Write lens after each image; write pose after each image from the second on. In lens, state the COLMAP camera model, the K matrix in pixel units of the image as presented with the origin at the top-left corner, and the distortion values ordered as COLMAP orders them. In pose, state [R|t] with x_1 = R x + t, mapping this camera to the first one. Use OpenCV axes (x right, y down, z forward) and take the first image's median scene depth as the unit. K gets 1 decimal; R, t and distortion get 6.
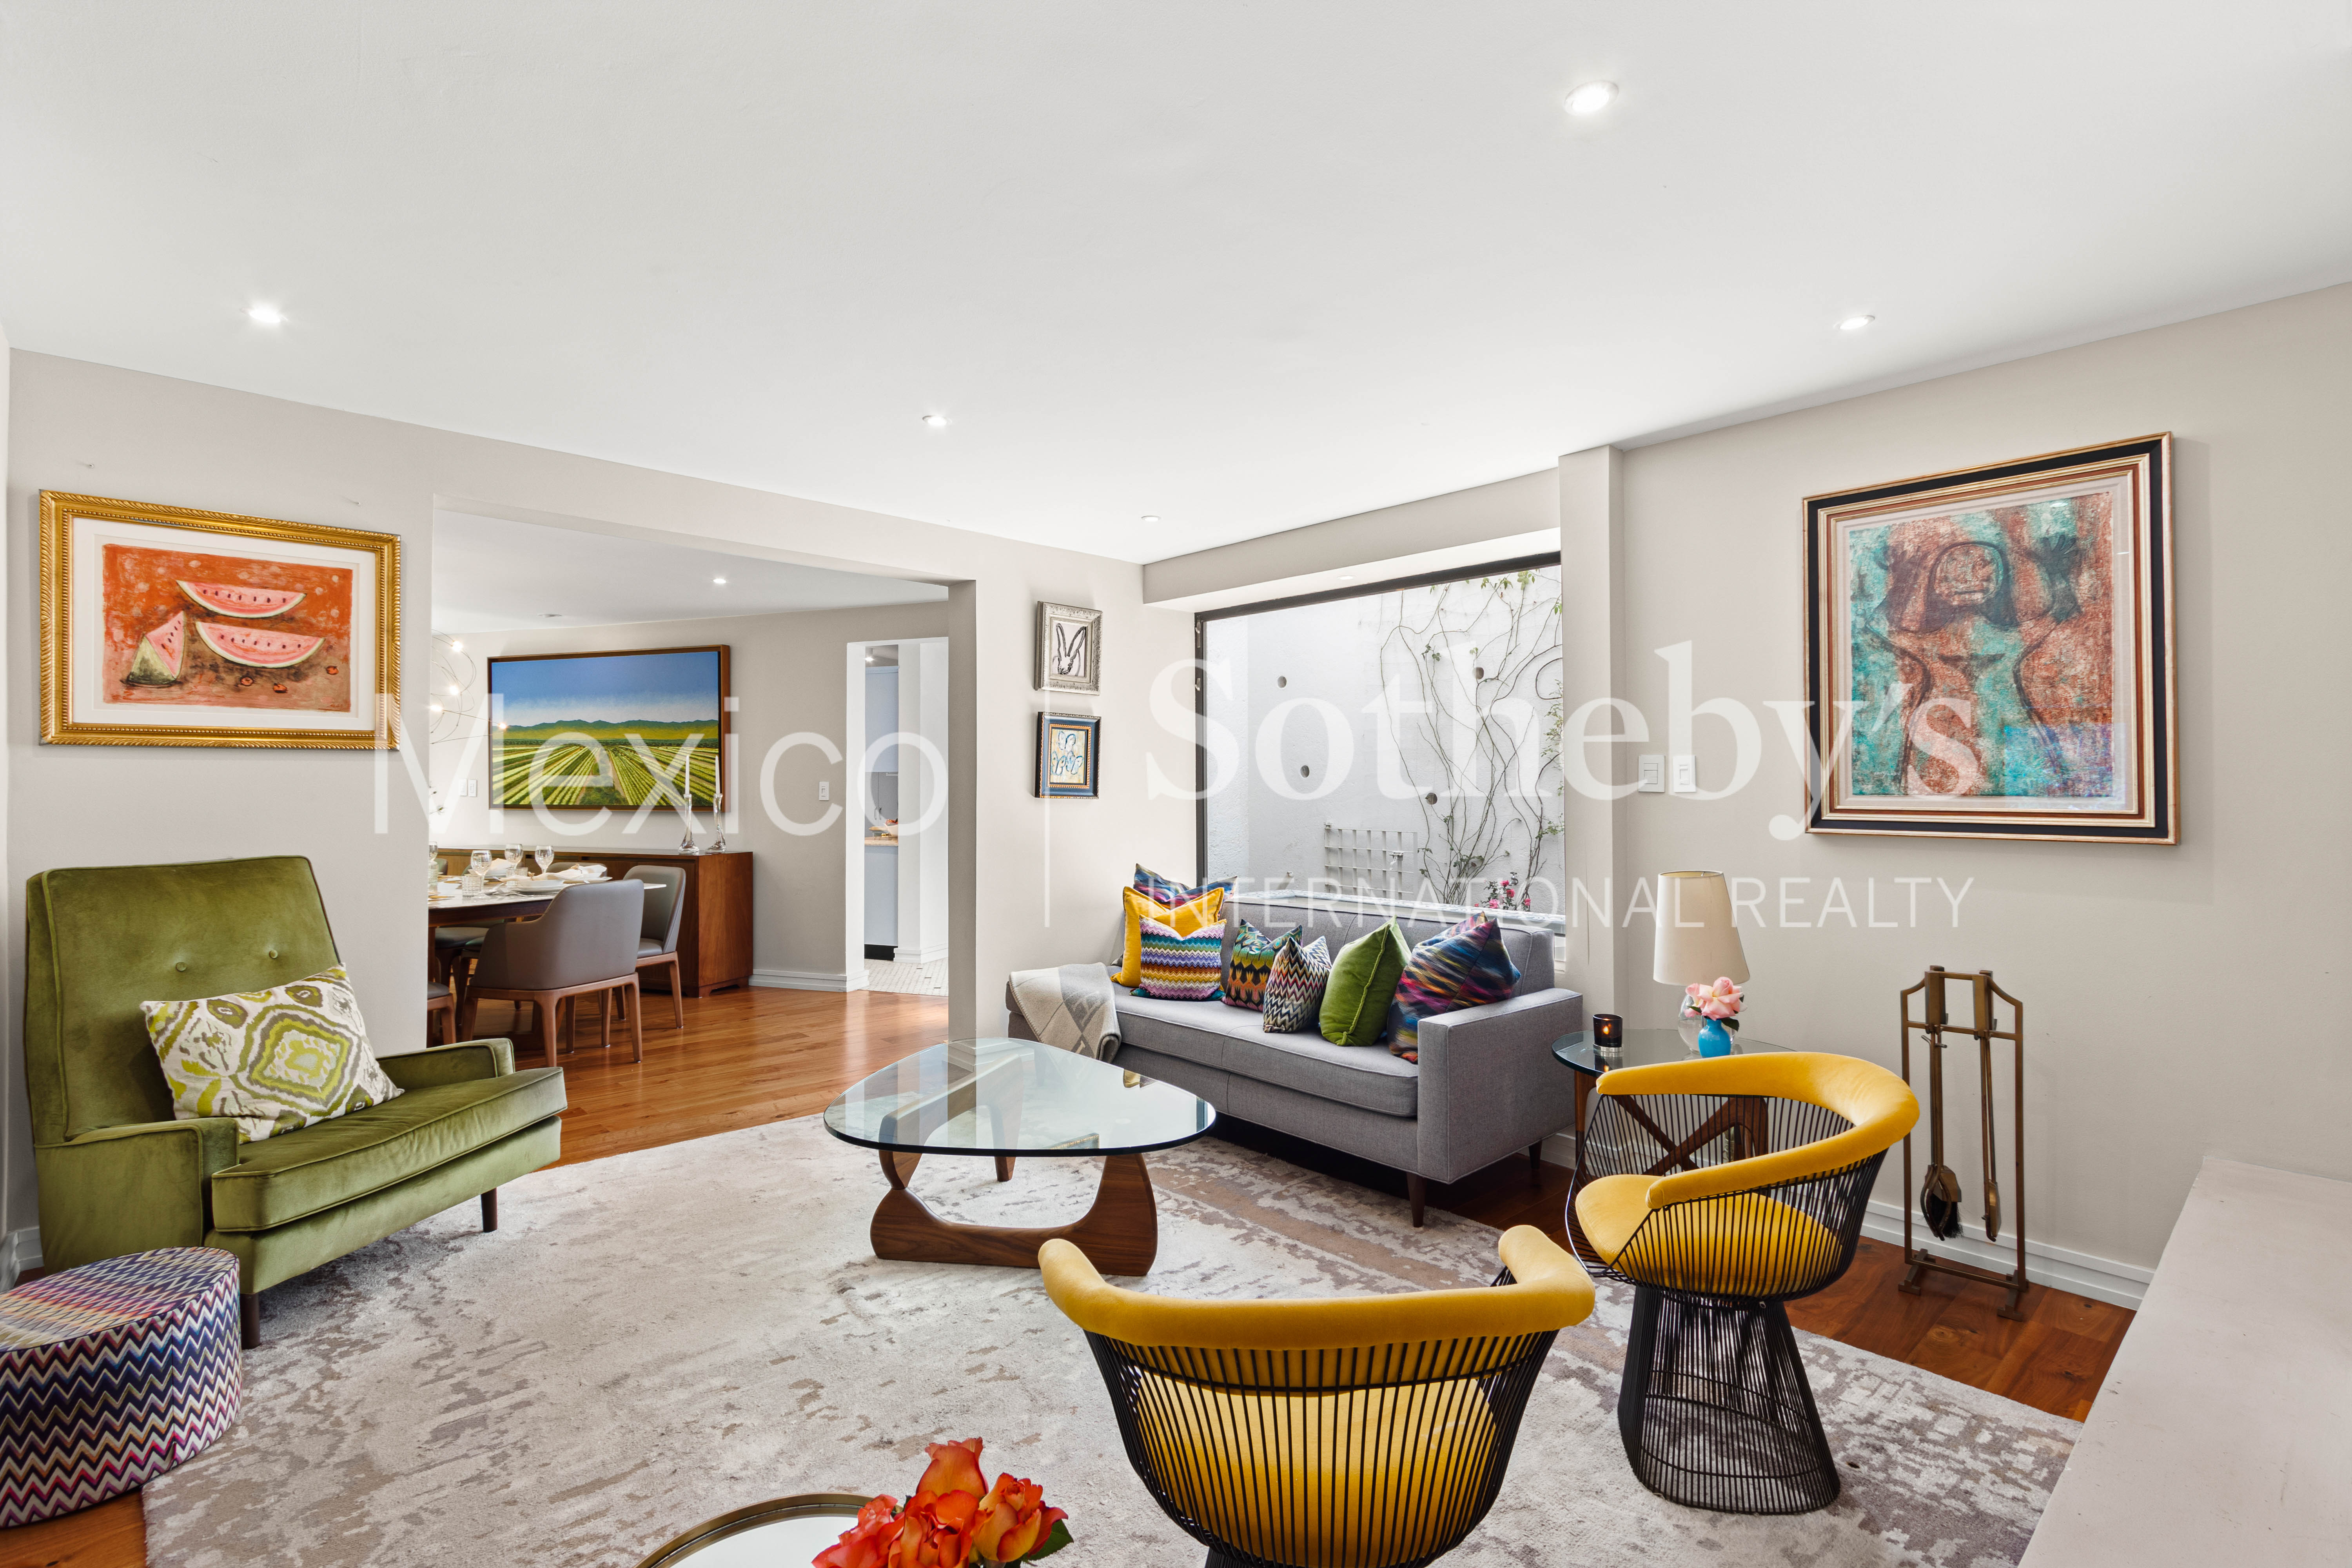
lens RADIAL K [[1062.1, 0, 1186.9], [0, 1062.1, 778.4], [0, 0, 1]] dist [0.000360, -0.000229]
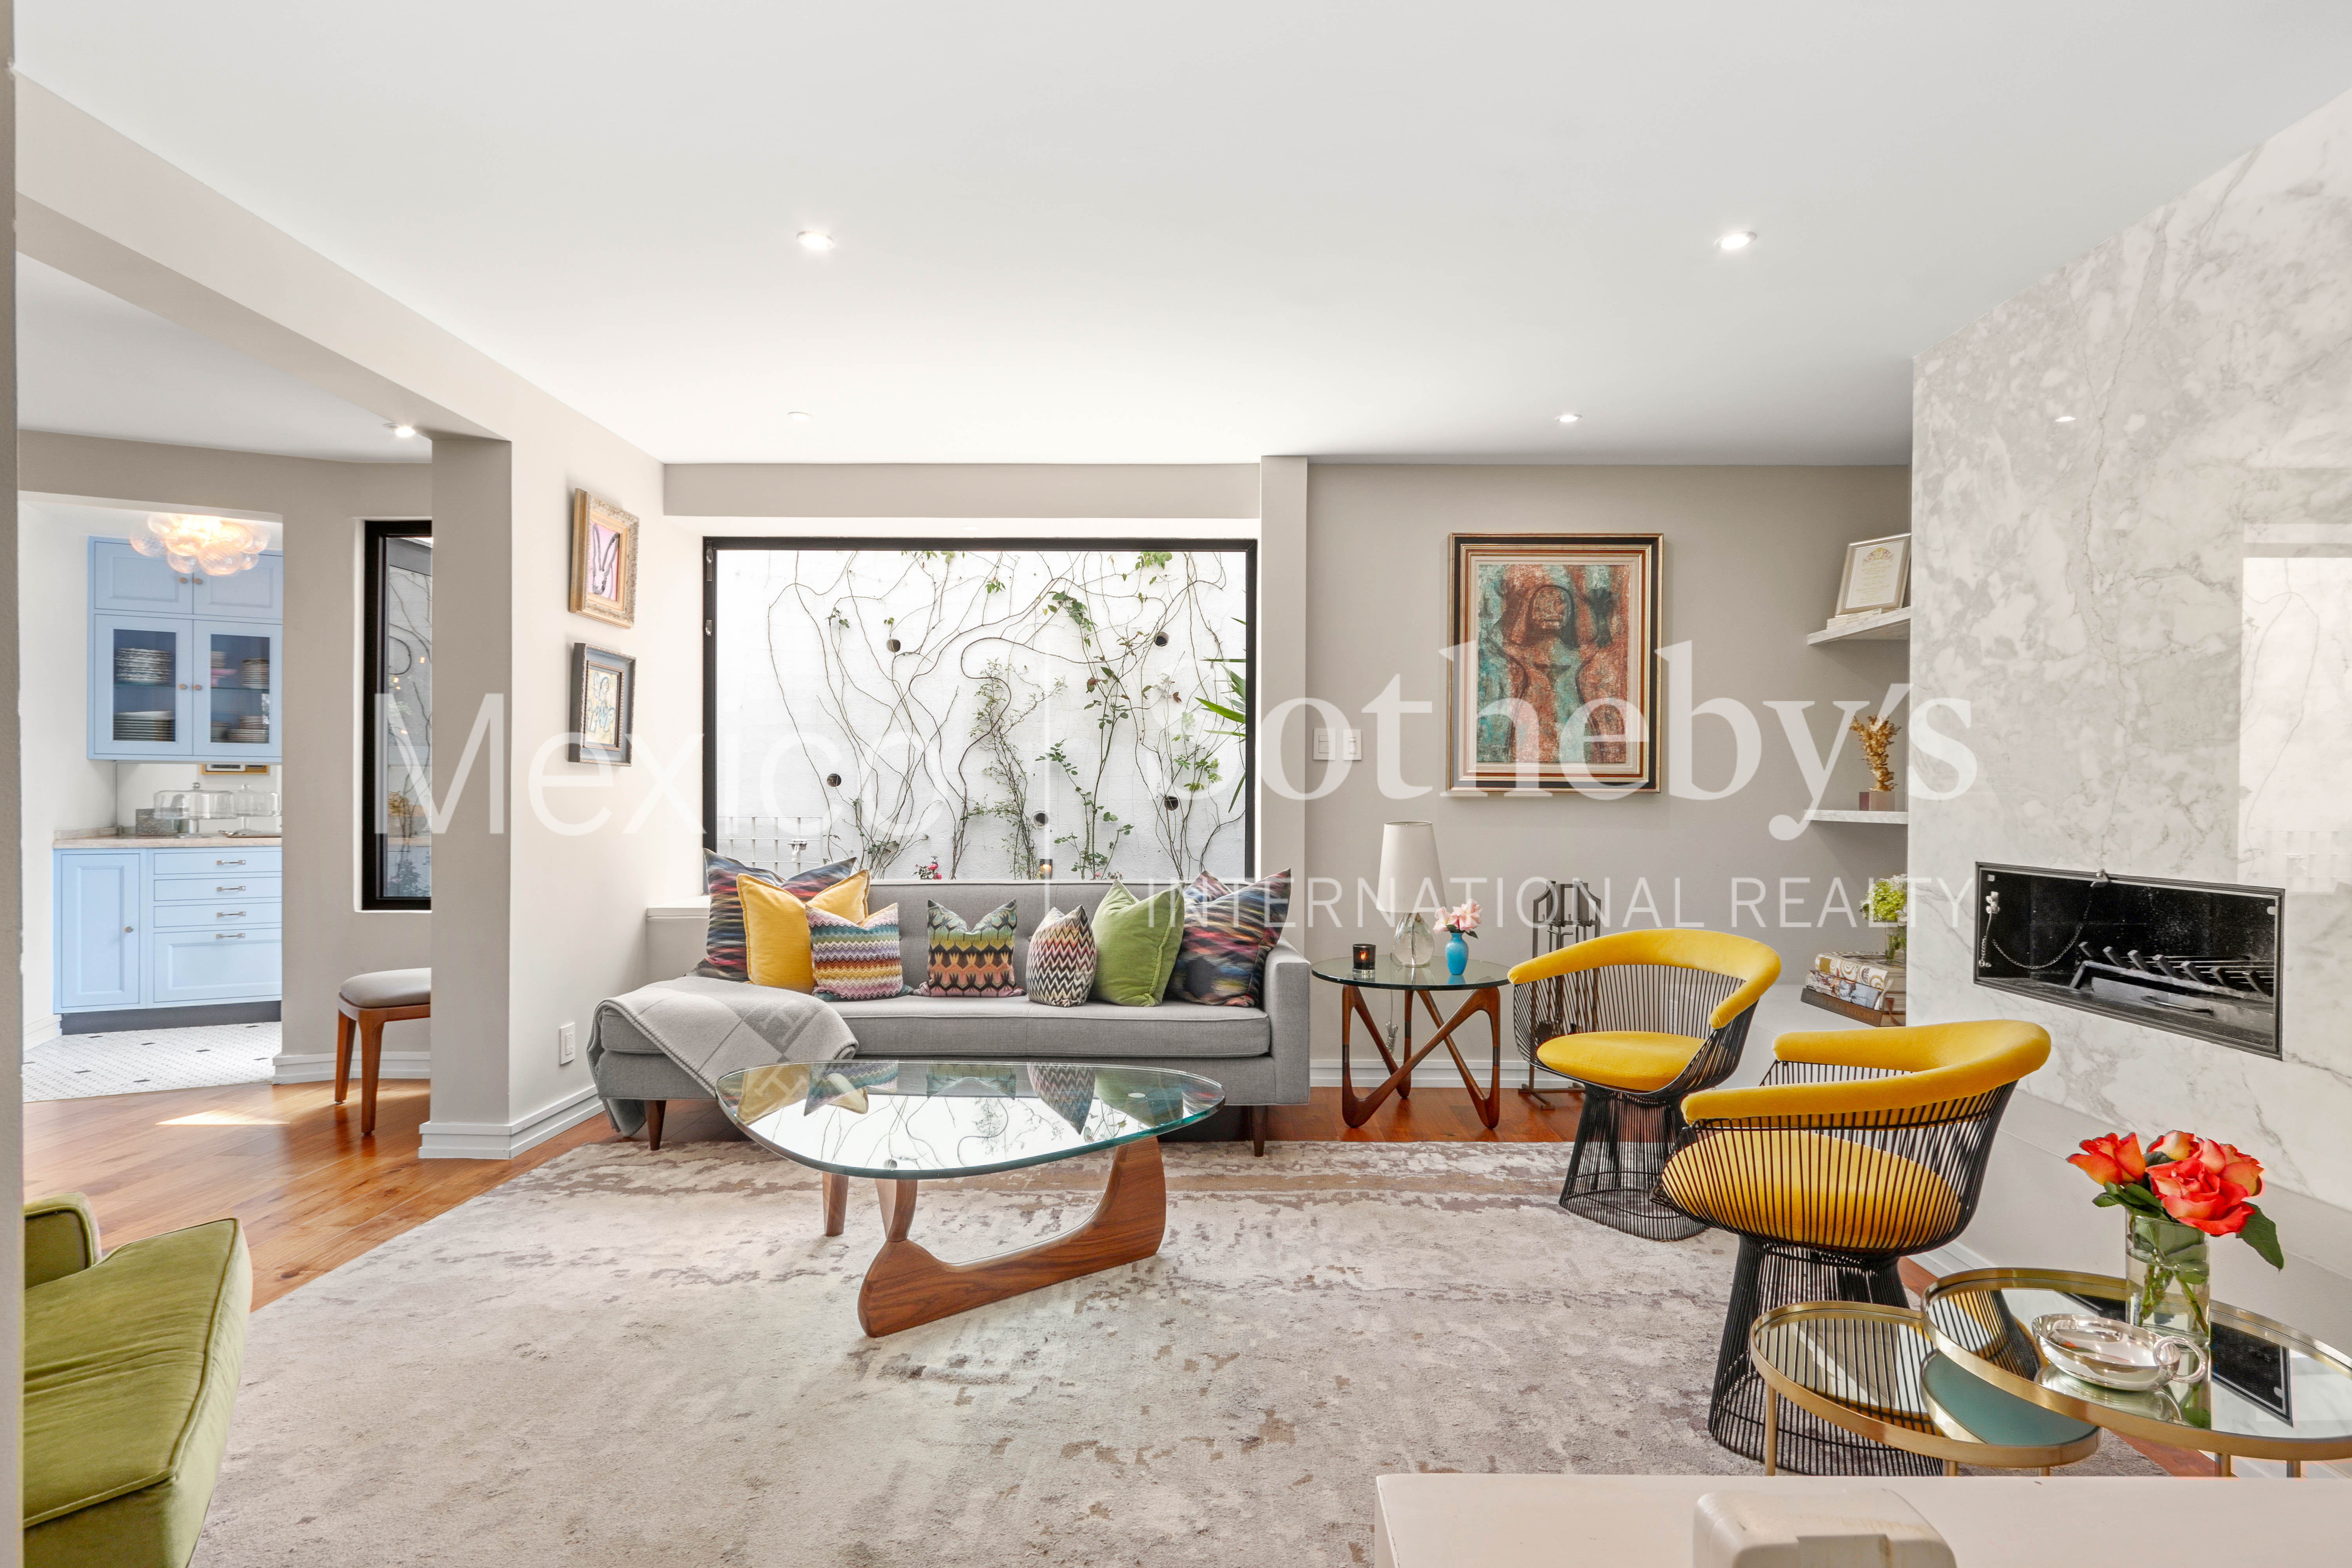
lens RADIAL K [[1170.0, 0, 1186.2], [0, 1170.0, 796.8], [0, 0, 1]] dist [0.005459, 0.000493]
pose [[0.693908, -0.000458, 0.720064, -0.710604], [-0.010908, 0.999878, 0.011148, 0.047902], [-0.719981, -0.015590, 0.693818, 0.247451]]
